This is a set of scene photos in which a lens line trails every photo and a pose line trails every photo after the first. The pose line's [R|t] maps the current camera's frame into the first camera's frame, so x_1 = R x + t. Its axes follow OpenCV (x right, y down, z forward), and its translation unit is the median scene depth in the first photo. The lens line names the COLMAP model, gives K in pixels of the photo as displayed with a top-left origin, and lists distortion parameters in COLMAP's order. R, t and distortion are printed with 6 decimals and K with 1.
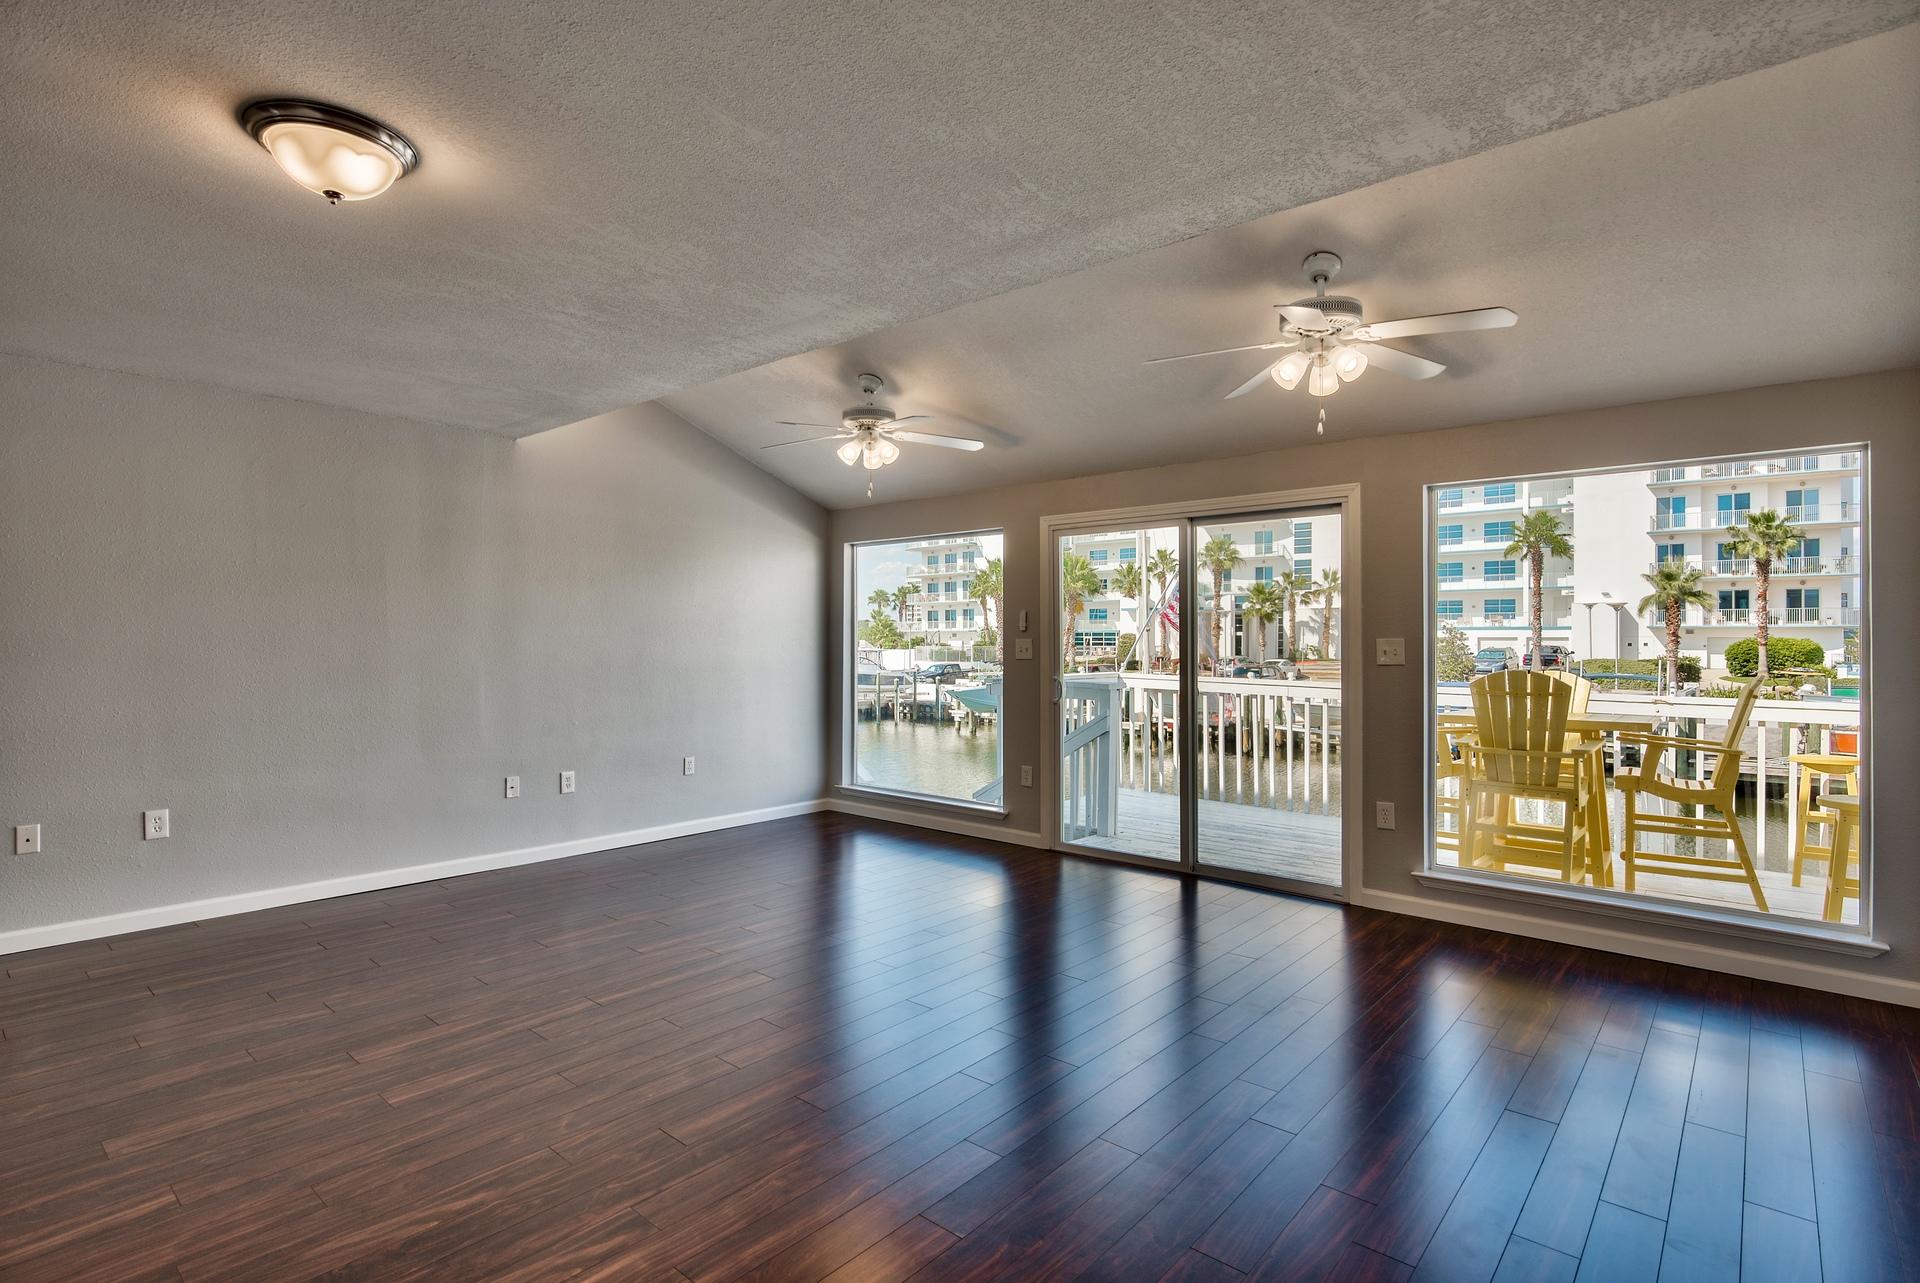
lens RADIAL K [[941.9, 0, 959.5], [0, 941.9, 635.1], [0, 0, 1]] dist [-0.008560, 0.000535]
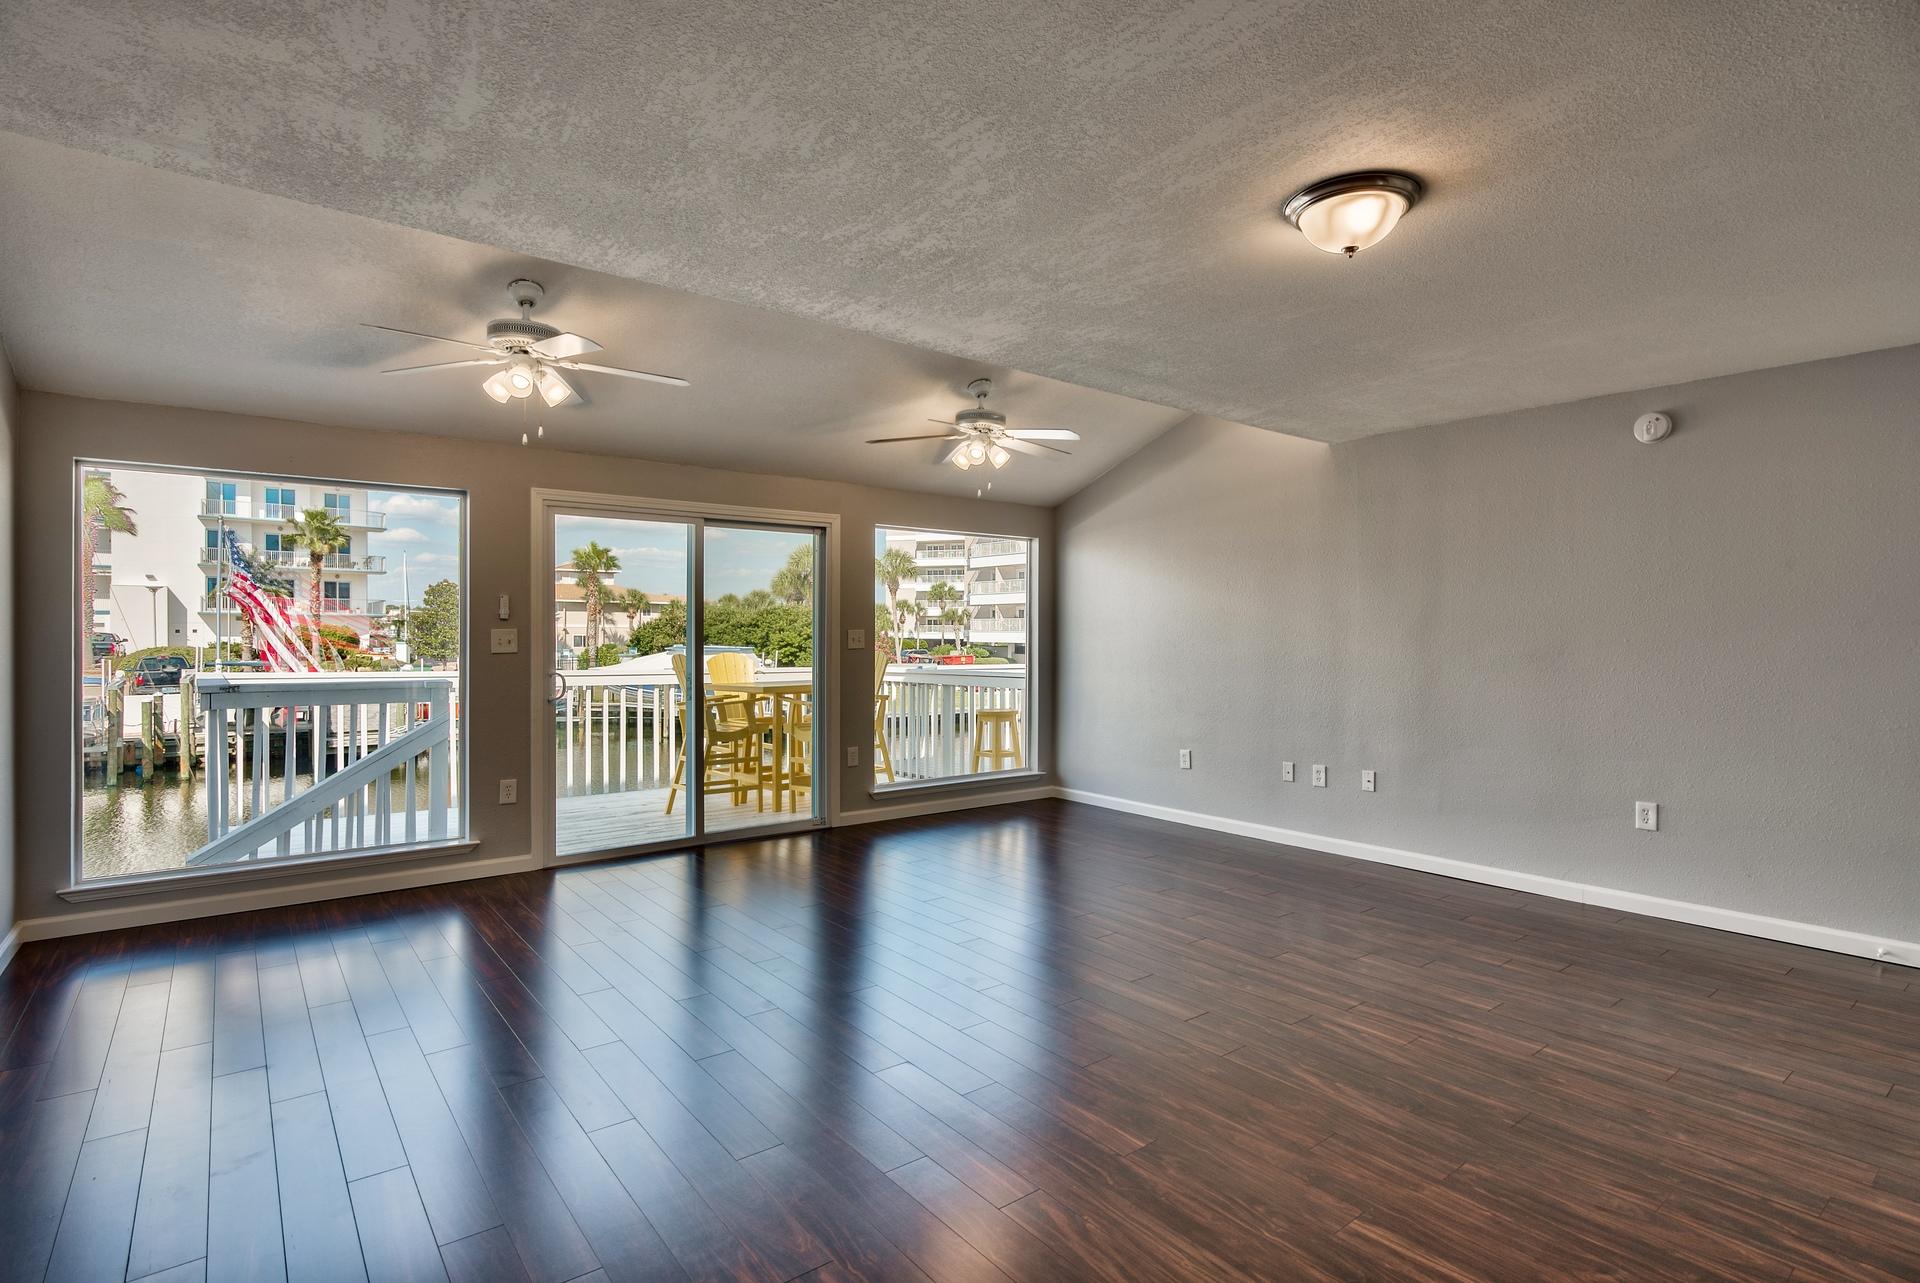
lens RADIAL K [[941.9, 0, 959.5], [0, 941.9, 635.1], [0, 0, 1]] dist [-0.008560, 0.000535]
pose [[0.191283, -0.005615, 0.981519, -0.662101], [-0.008858, 0.999933, 0.007447, -0.000344], [-0.981495, -0.010119, 0.191221, 0.434888]]
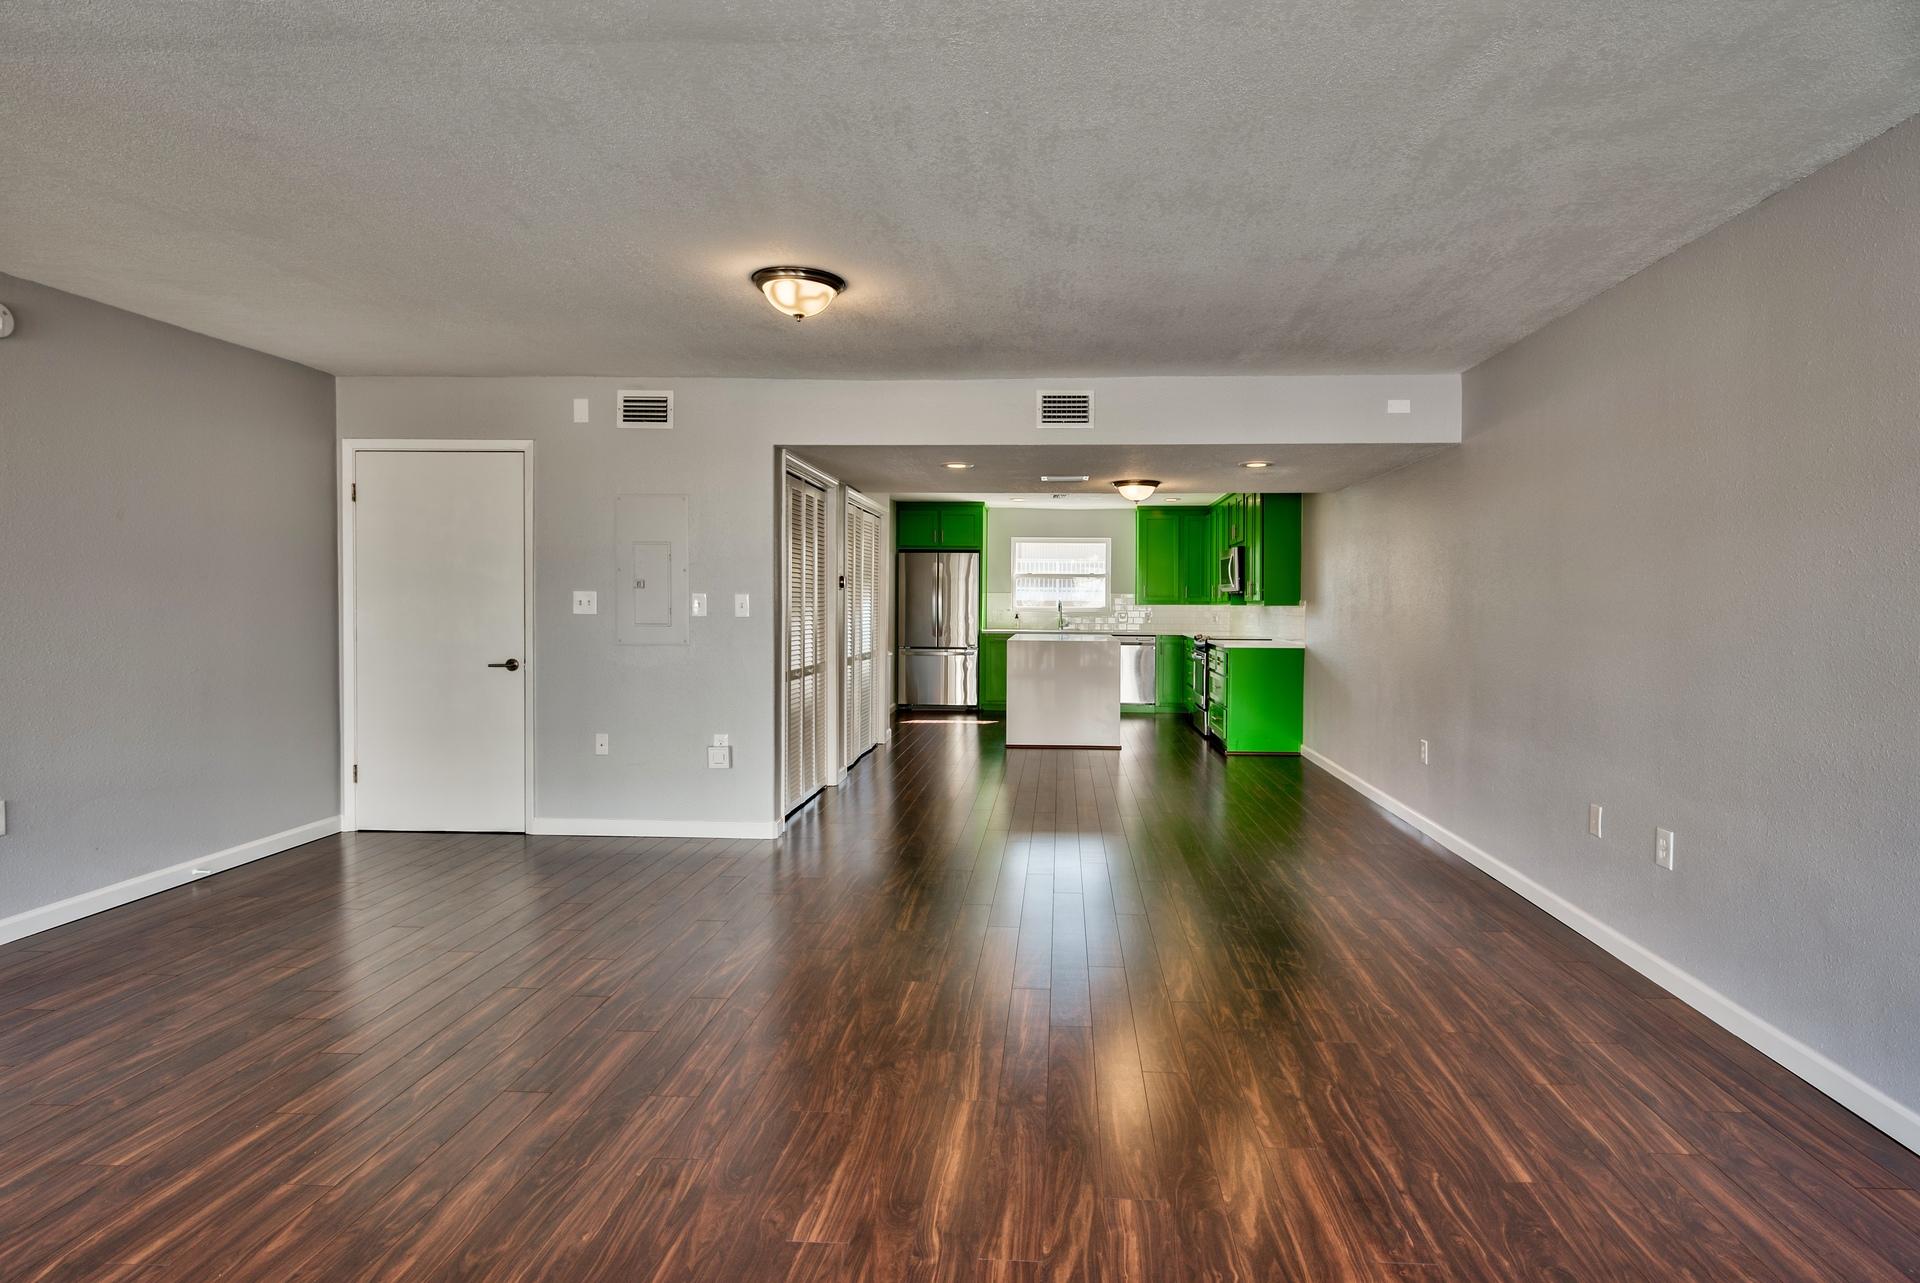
lens RADIAL K [[964.4, 0, 1011.1], [0, 964.4, 613.3], [0, 0, 1]] dist [-0.004586, 0.000580]
pose [[-0.788735, 0.001940, -0.614730, 0.020954], [-0.005401, 0.999935, 0.010087, 0.006596], [0.614709, 0.011276, -0.788673, 0.881603]]
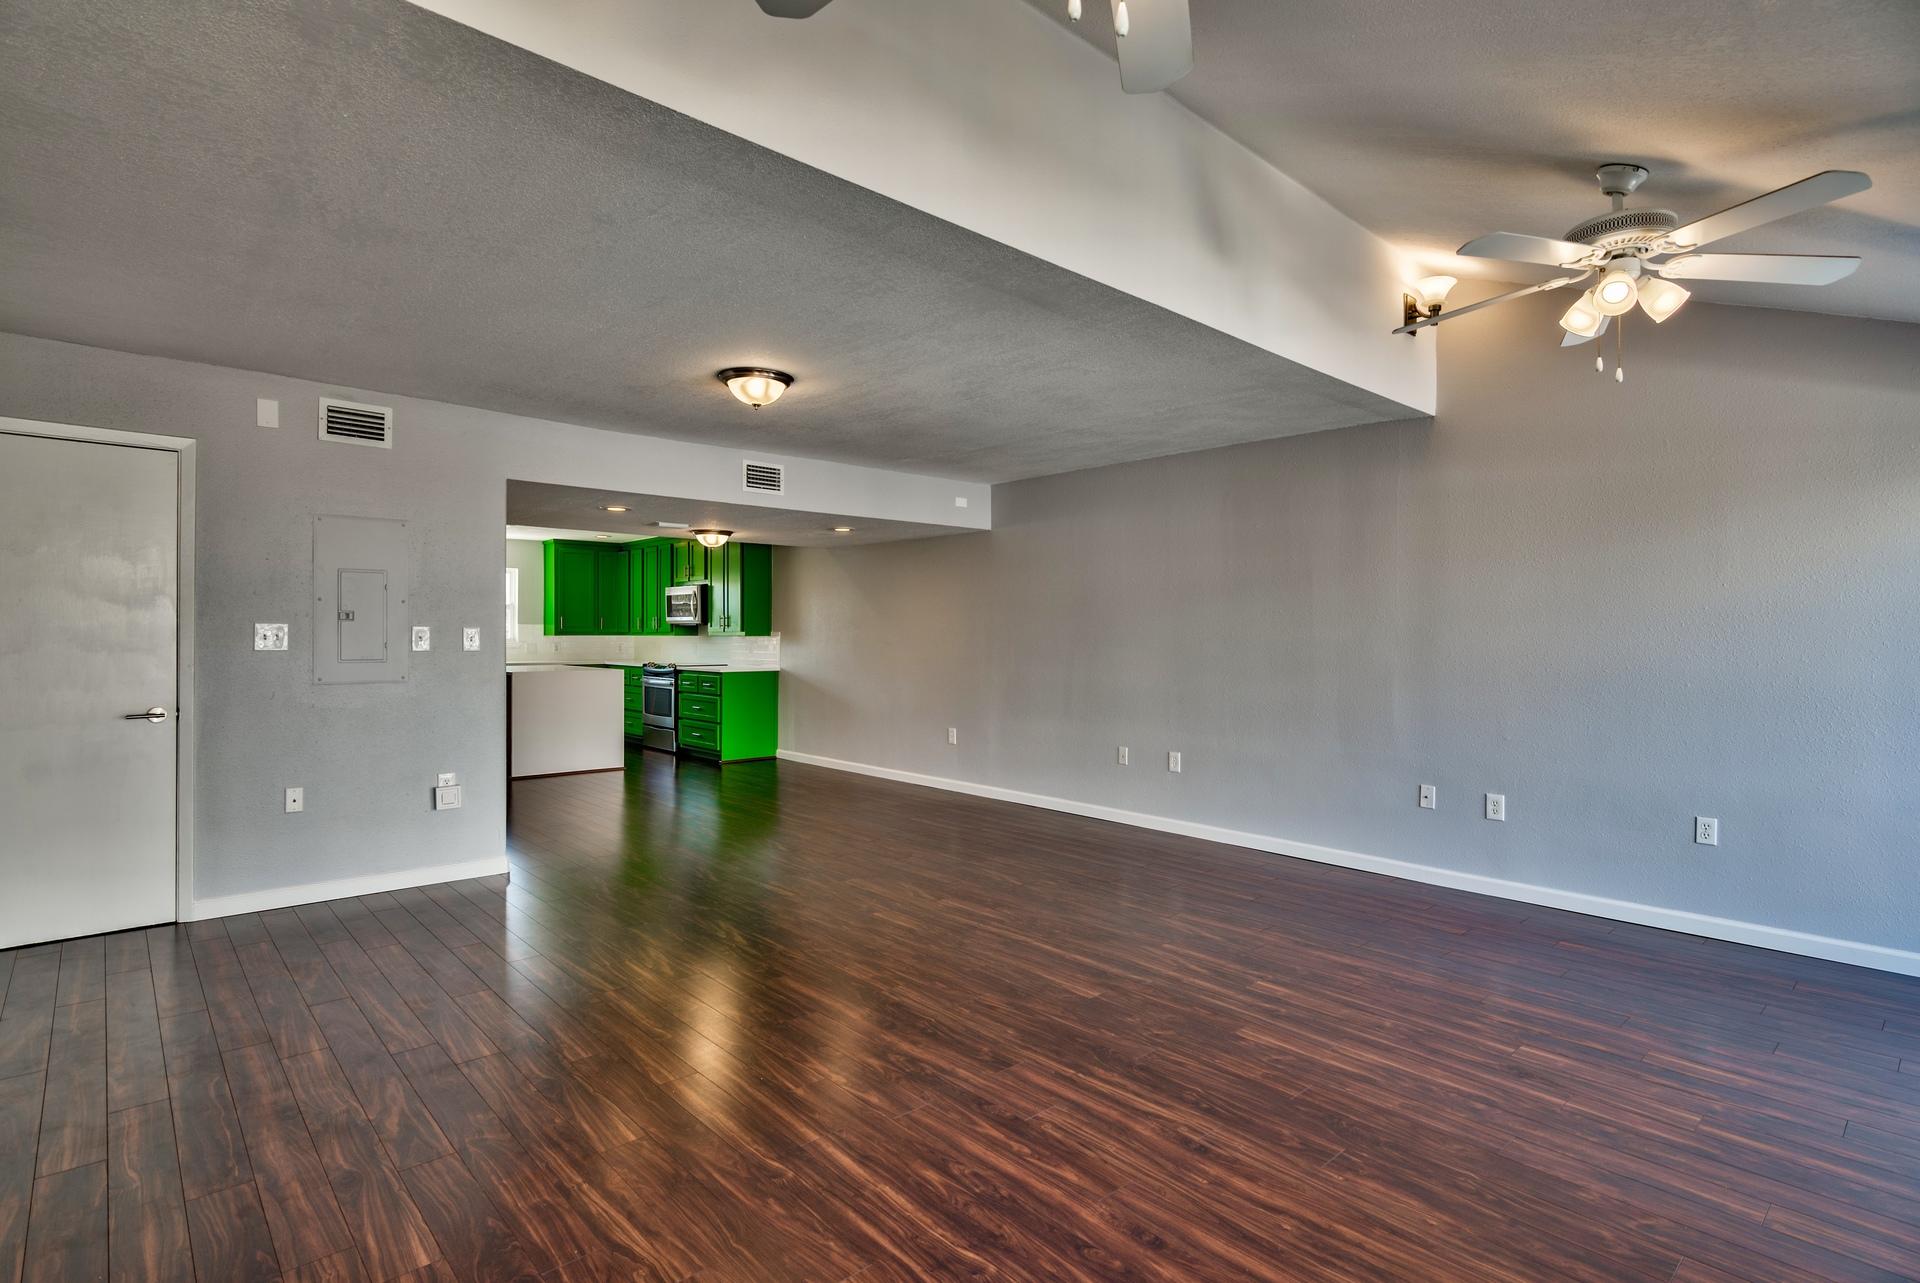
lens RADIAL K [[941.9, 0, 959.5], [0, 941.9, 635.1], [0, 0, 1]] dist [-0.008560, 0.000535]
pose [[-0.124845, -0.000175, -0.992176, 0.435984], [-0.003184, 0.999995, 0.000225, 0.004467], [0.992171, 0.003187, -0.124845, 0.584197]]
